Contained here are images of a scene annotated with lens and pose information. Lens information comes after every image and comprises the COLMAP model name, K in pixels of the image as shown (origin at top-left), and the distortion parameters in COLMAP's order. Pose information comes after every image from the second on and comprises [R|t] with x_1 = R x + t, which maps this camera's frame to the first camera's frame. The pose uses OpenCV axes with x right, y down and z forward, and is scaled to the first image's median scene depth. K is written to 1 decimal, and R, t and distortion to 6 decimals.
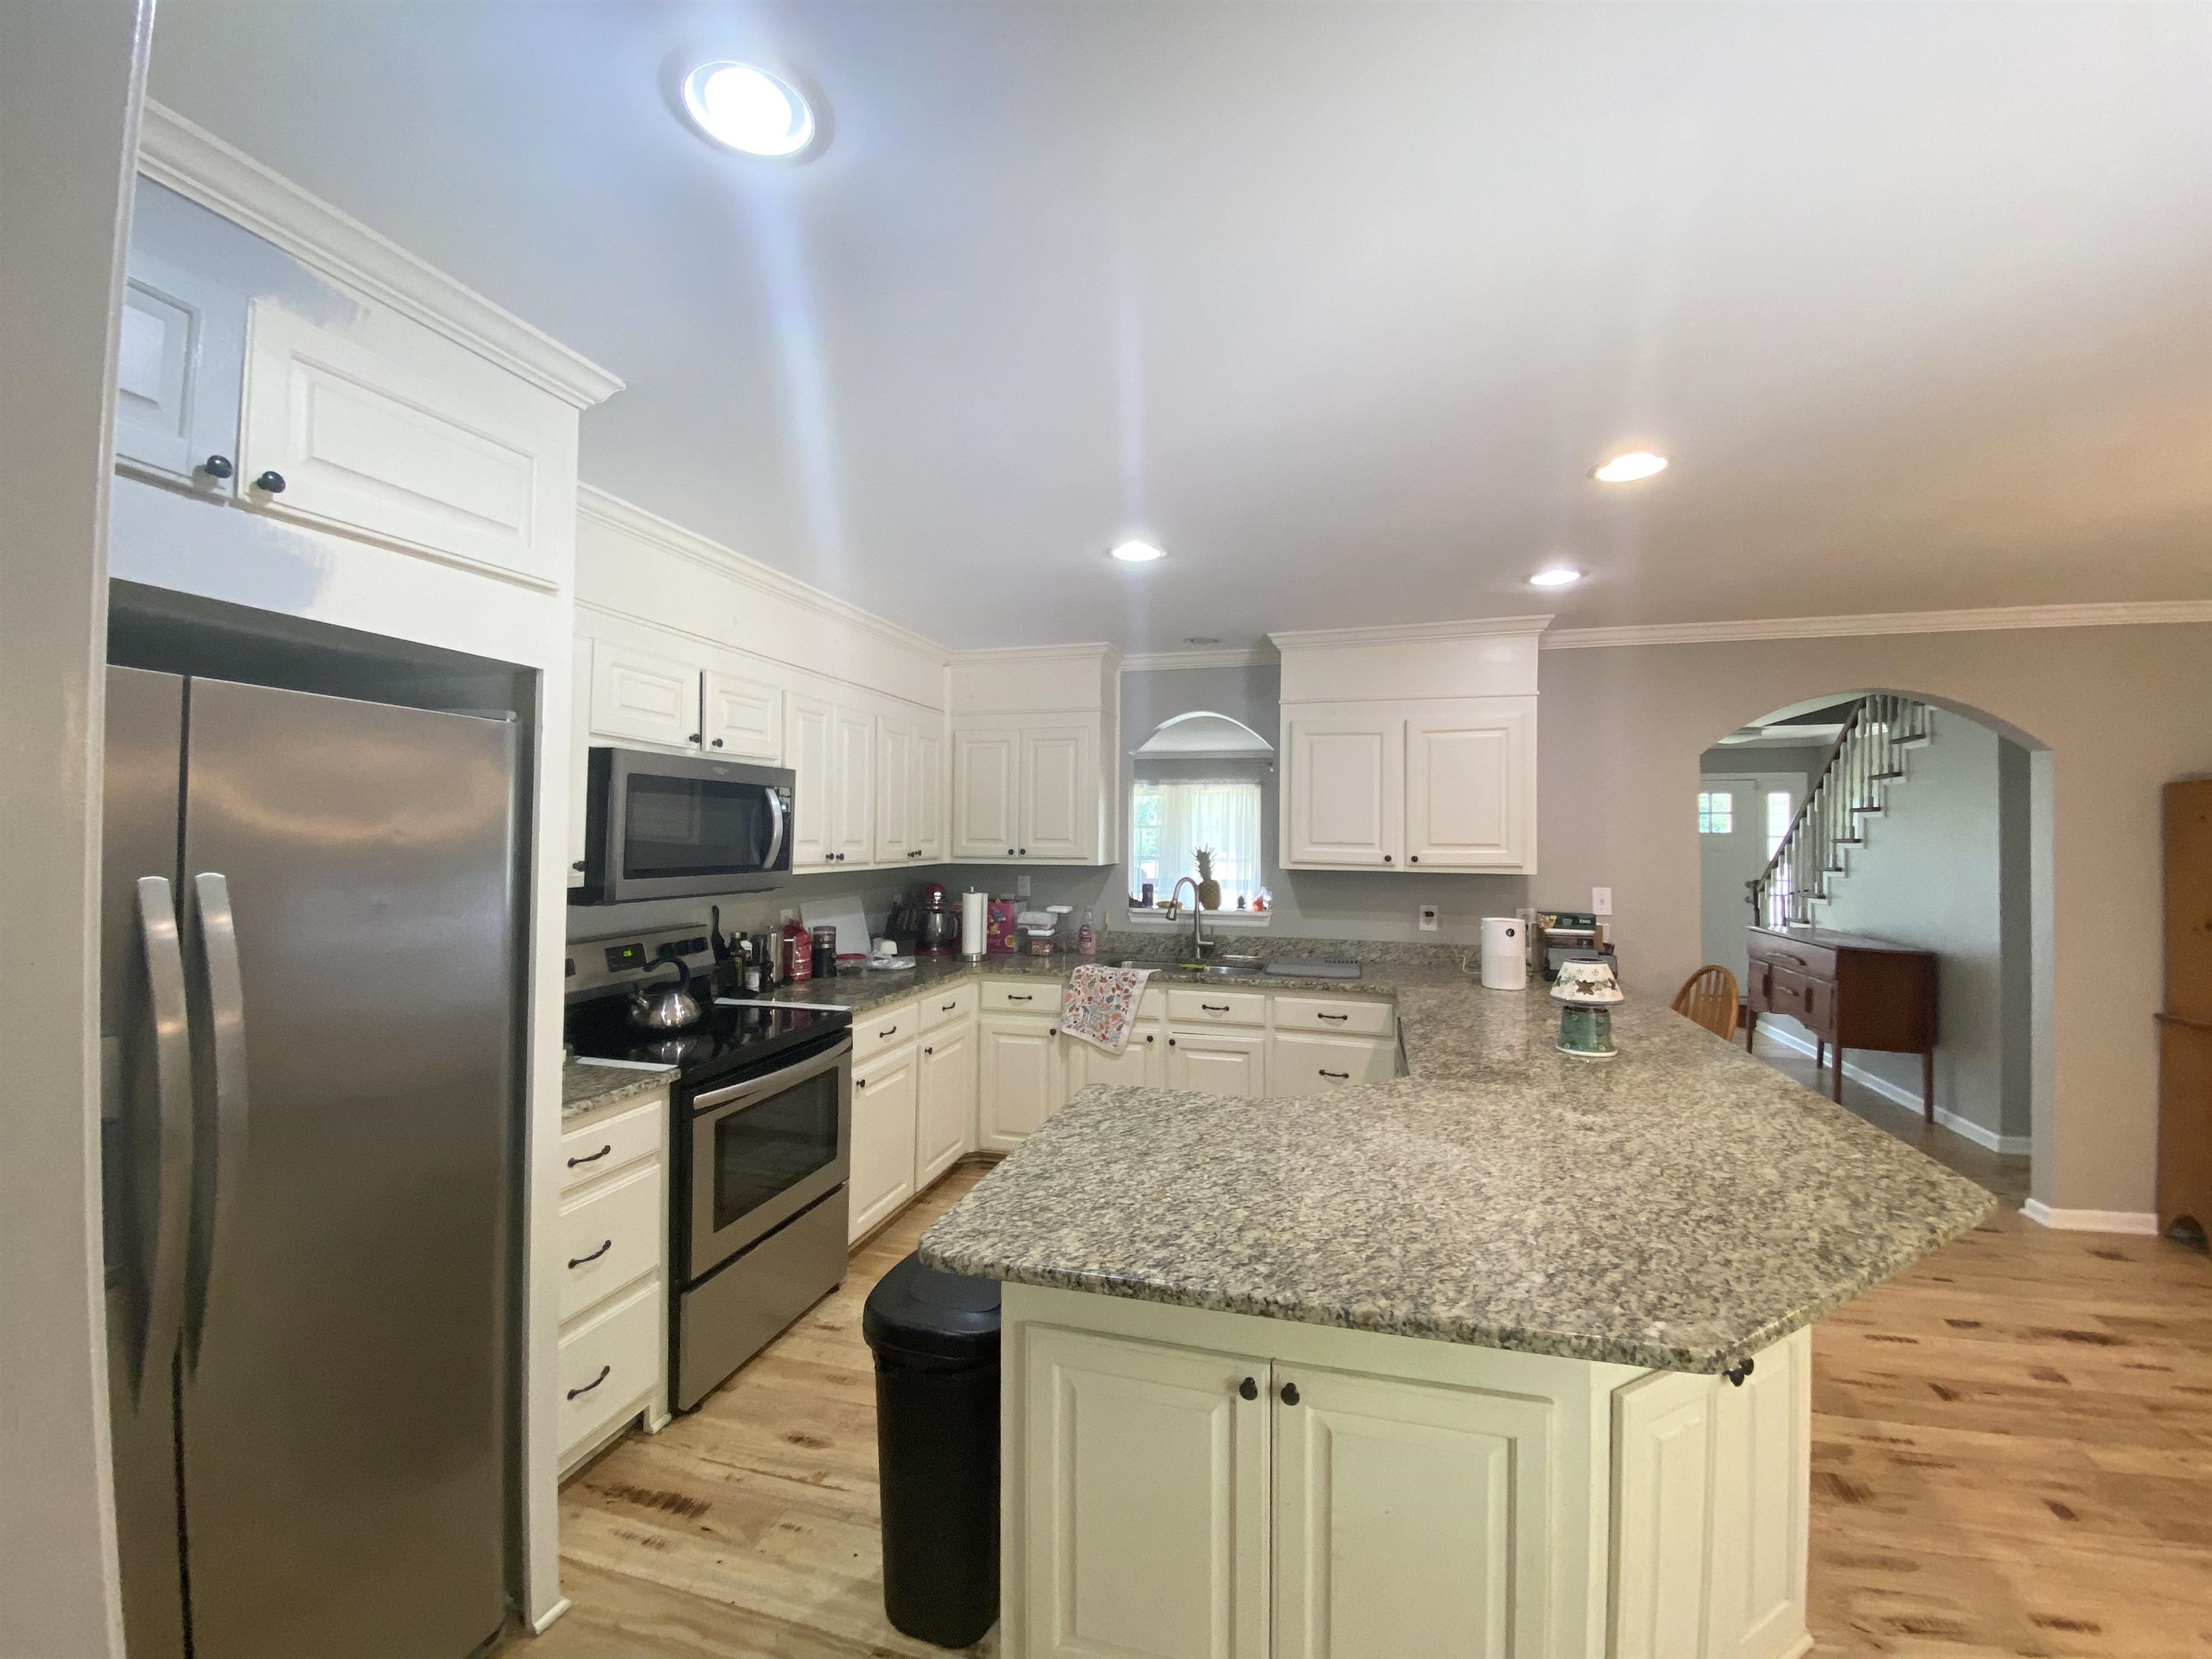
lens RADIAL K [[910.5, 0, 1117.8], [0, 910.5, 824.5], [0, 0, 1]] dist [0.024307, -0.024137]
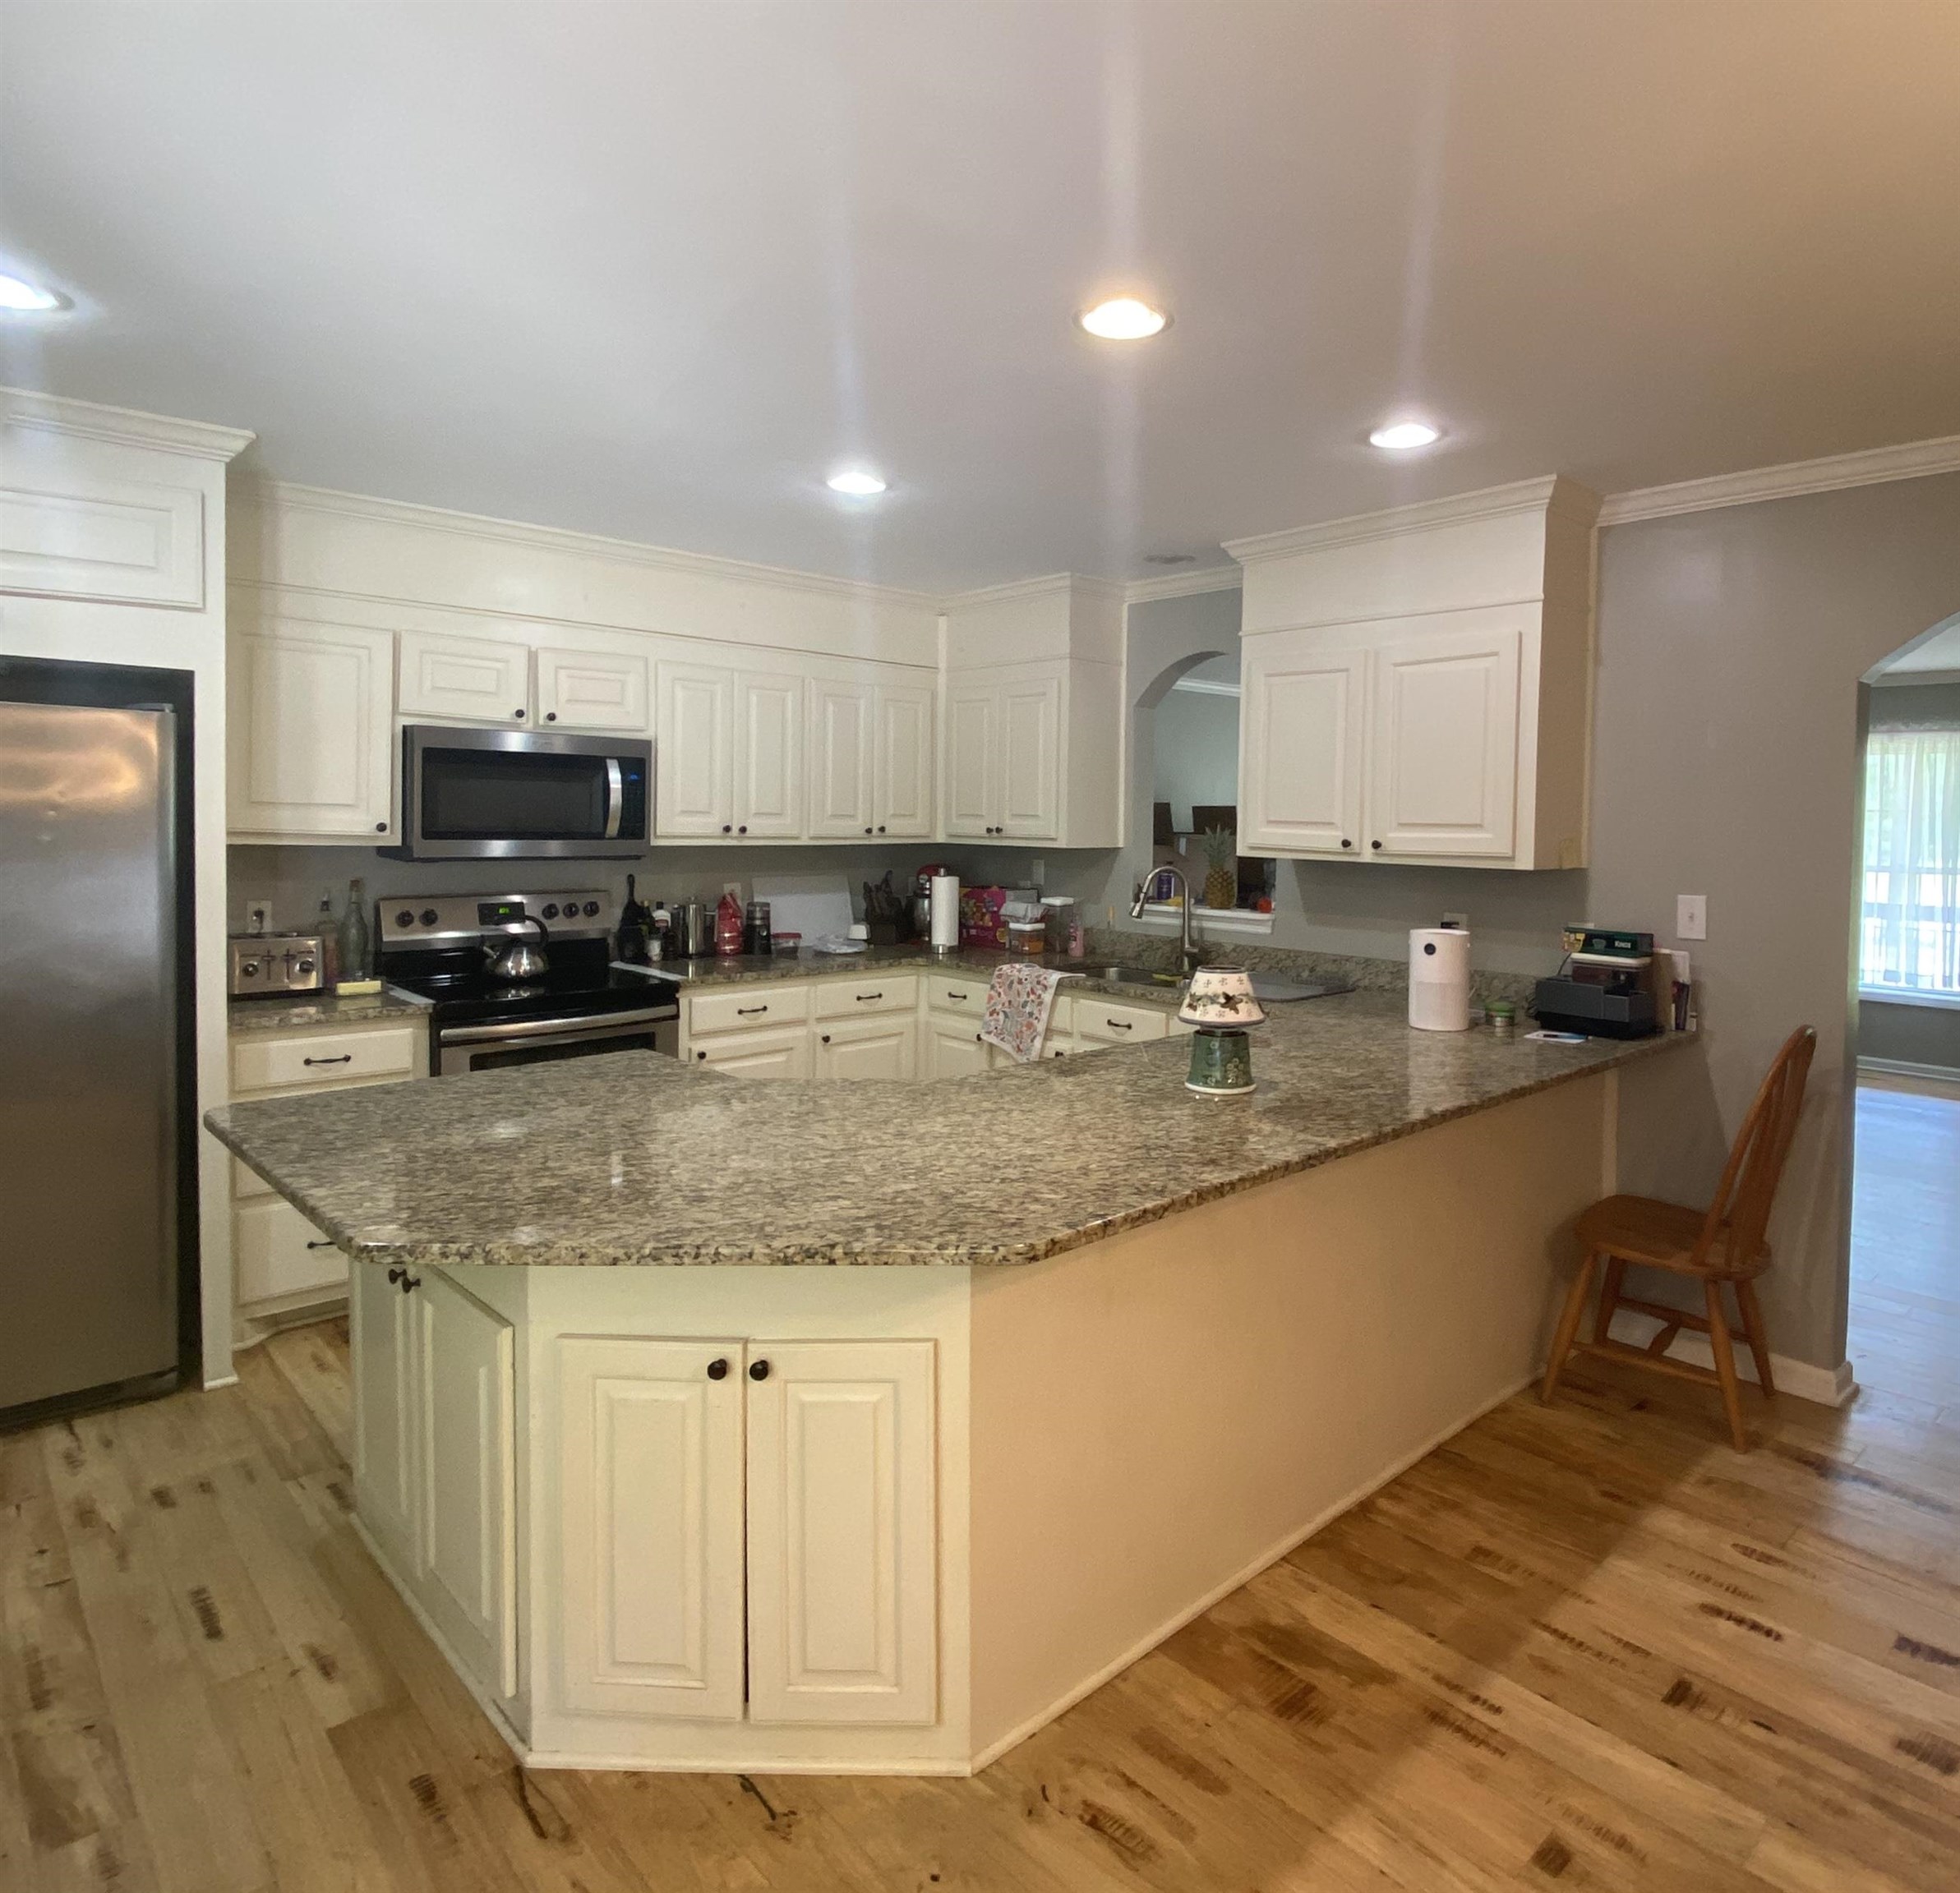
lens RADIAL K [[1194.8, 0, 984.6], [0, 1194.8, 864.6], [0, 0, 1]] dist [0.017242, -0.000793]
pose [[0.864215, 0.028787, -0.502299, 0.533635], [-0.004923, 0.998798, 0.048771, 0.009052], [0.503099, -0.039676, 0.863318, 0.033087]]
